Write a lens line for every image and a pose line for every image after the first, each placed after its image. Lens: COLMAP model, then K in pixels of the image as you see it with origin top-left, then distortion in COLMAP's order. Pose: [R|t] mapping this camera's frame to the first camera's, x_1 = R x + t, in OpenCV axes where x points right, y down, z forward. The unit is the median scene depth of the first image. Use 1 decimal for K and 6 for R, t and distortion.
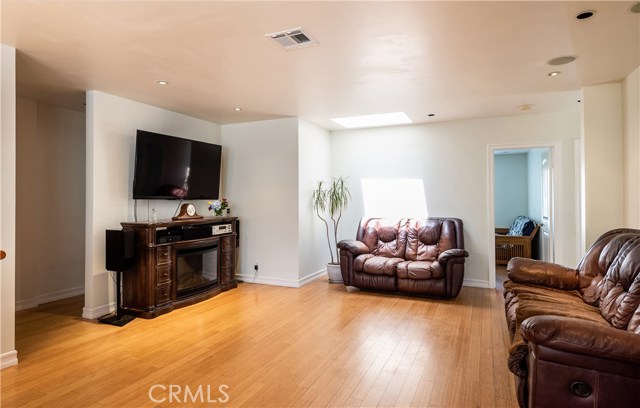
lens RADIAL K [[366.2, 0, 320.2], [0, 366.2, 199.4], [0, 0, 1]] dist [0.002056, 0.000449]
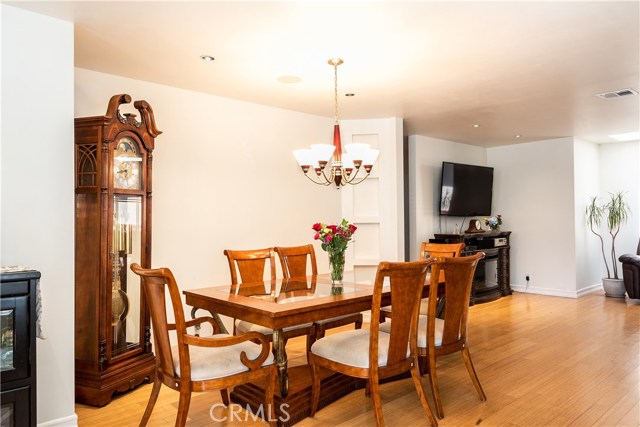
lens RADIAL K [[446.5, 0, 319.3], [0, 446.5, 219.4], [0, 0, 1]] dist [-0.001373, -0.001210]
pose [[0.914140, -0.007176, -0.405335, -0.204494], [0.009516, 0.999948, 0.003758, 0.000571], [0.405287, -0.007293, 0.914160, -0.462175]]
